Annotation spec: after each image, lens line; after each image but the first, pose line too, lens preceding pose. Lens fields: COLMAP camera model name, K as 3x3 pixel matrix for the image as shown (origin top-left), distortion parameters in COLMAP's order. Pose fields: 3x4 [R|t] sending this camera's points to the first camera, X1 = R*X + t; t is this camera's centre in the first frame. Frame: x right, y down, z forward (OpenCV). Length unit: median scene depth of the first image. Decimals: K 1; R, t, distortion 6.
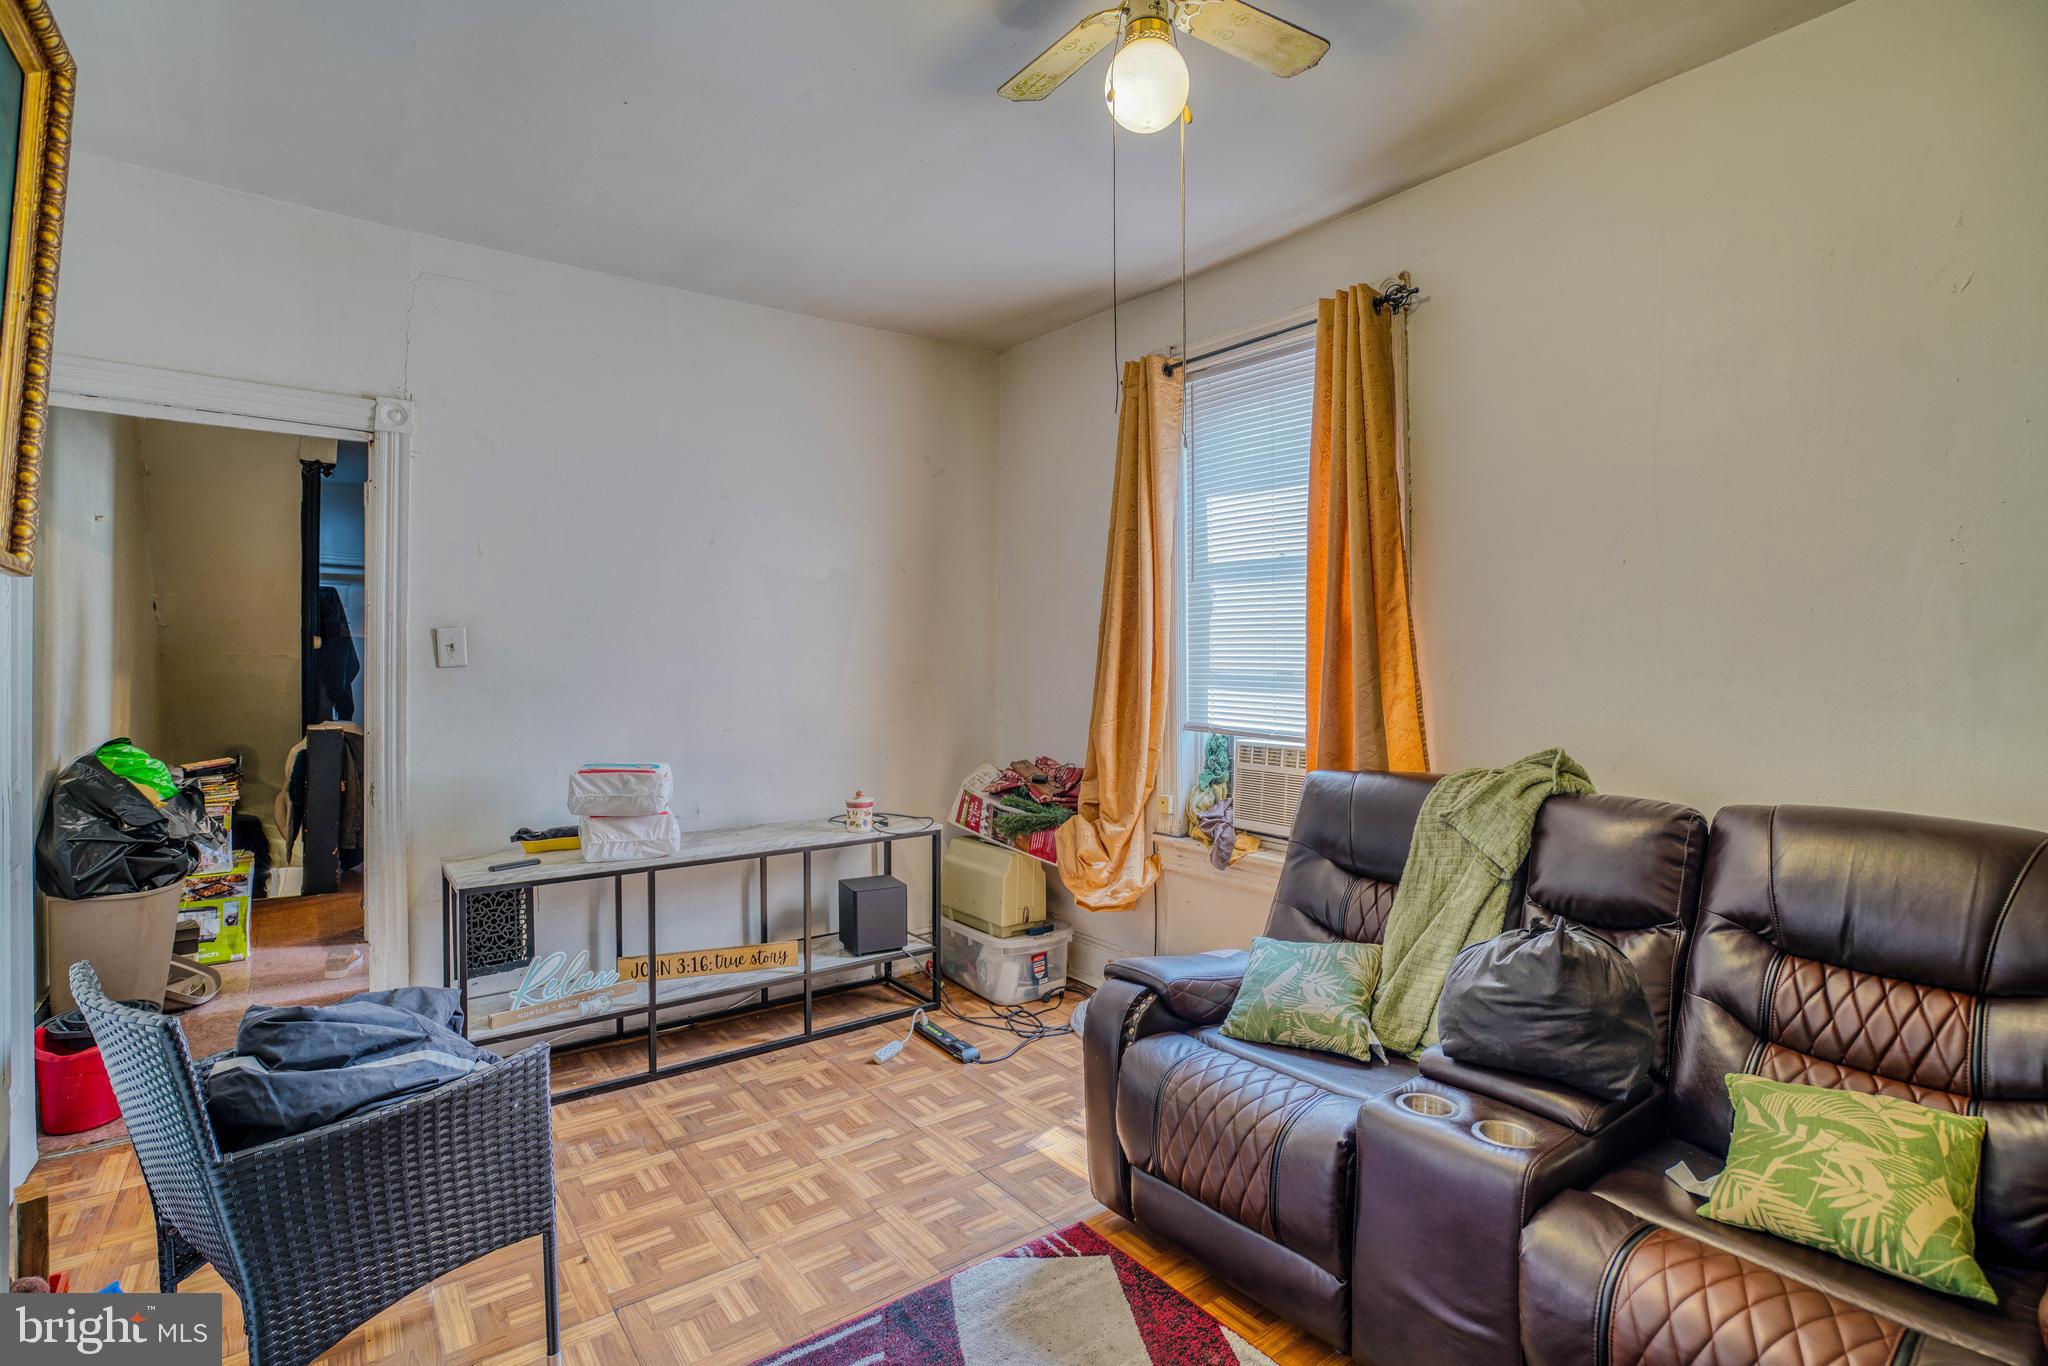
lens RADIAL K [[970.0, 0, 1016.5], [0, 970.0, 665.0], [0, 0, 1]] dist [-0.046632, 0.020706]
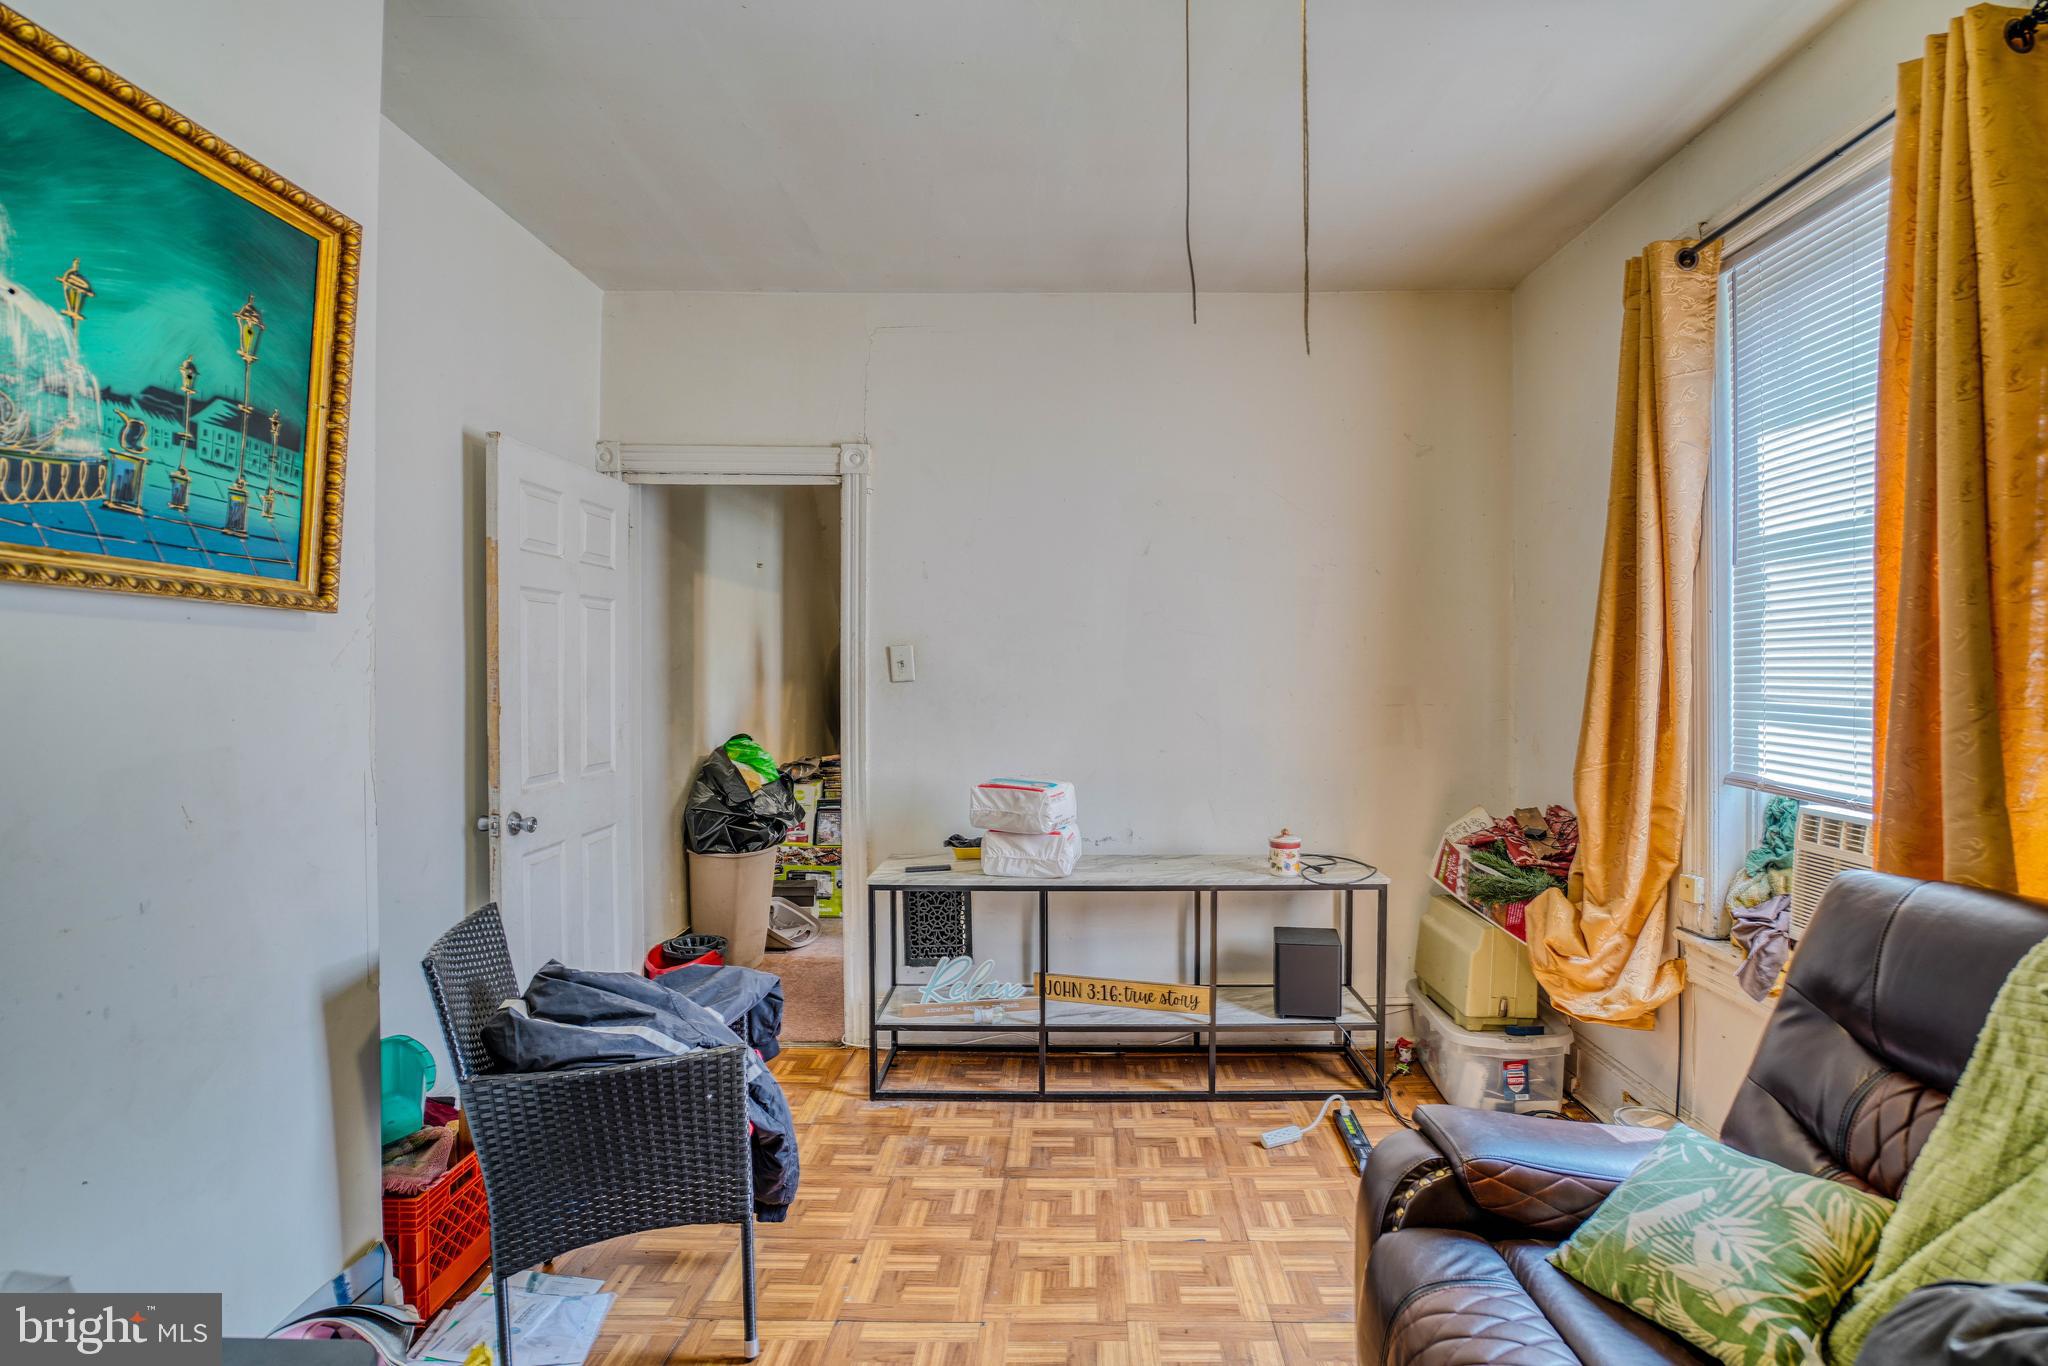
lens RADIAL K [[986.9, 0, 1067.3], [0, 986.9, 687.0], [0, 0, 1]] dist [-0.066113, 0.035748]
pose [[0.800572, 0.012244, -0.599112, 0.236482], [-0.008514, 0.999923, 0.009059, -0.003664], [0.599176, -0.002152, 0.800614, 0.204545]]
